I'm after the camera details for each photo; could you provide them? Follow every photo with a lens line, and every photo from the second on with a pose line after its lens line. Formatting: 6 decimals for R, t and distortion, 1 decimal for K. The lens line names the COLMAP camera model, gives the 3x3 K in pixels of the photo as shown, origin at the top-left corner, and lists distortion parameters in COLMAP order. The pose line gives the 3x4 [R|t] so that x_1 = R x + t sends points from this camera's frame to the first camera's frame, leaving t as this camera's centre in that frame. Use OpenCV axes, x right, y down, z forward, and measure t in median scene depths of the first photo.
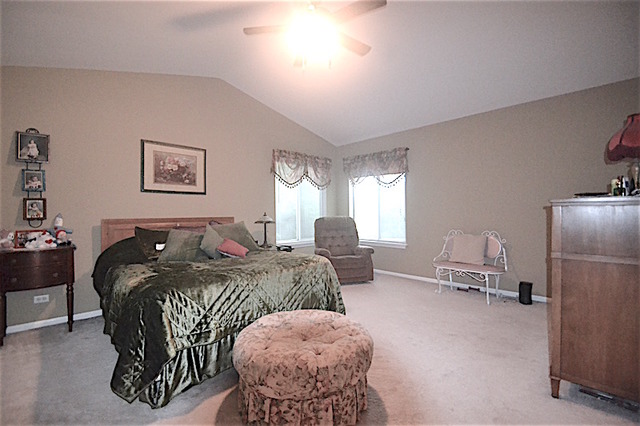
lens RADIAL K [[283.8, 0, 320.0], [0, 283.8, 213.0], [0, 0, 1]] dist [0.001250, -0.012316]
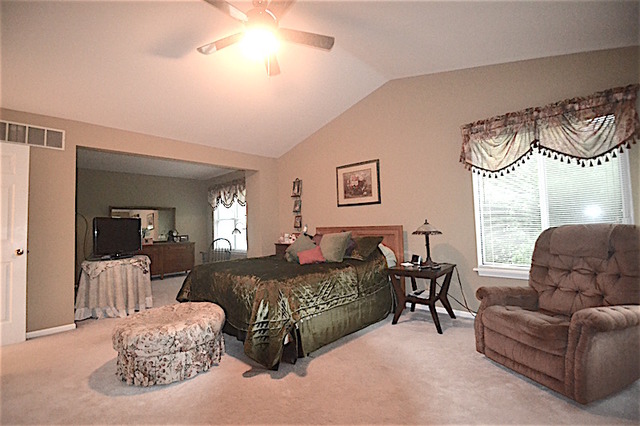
lens RADIAL K [[283.8, 0, 320.0], [0, 283.8, 213.0], [0, 0, 1]] dist [0.001250, -0.012316]
pose [[0.039232, -0.023395, -0.998956, 0.622160], [0.038714, 0.999011, -0.021876, -0.016921], [0.998480, -0.037815, 0.040098, 0.764090]]
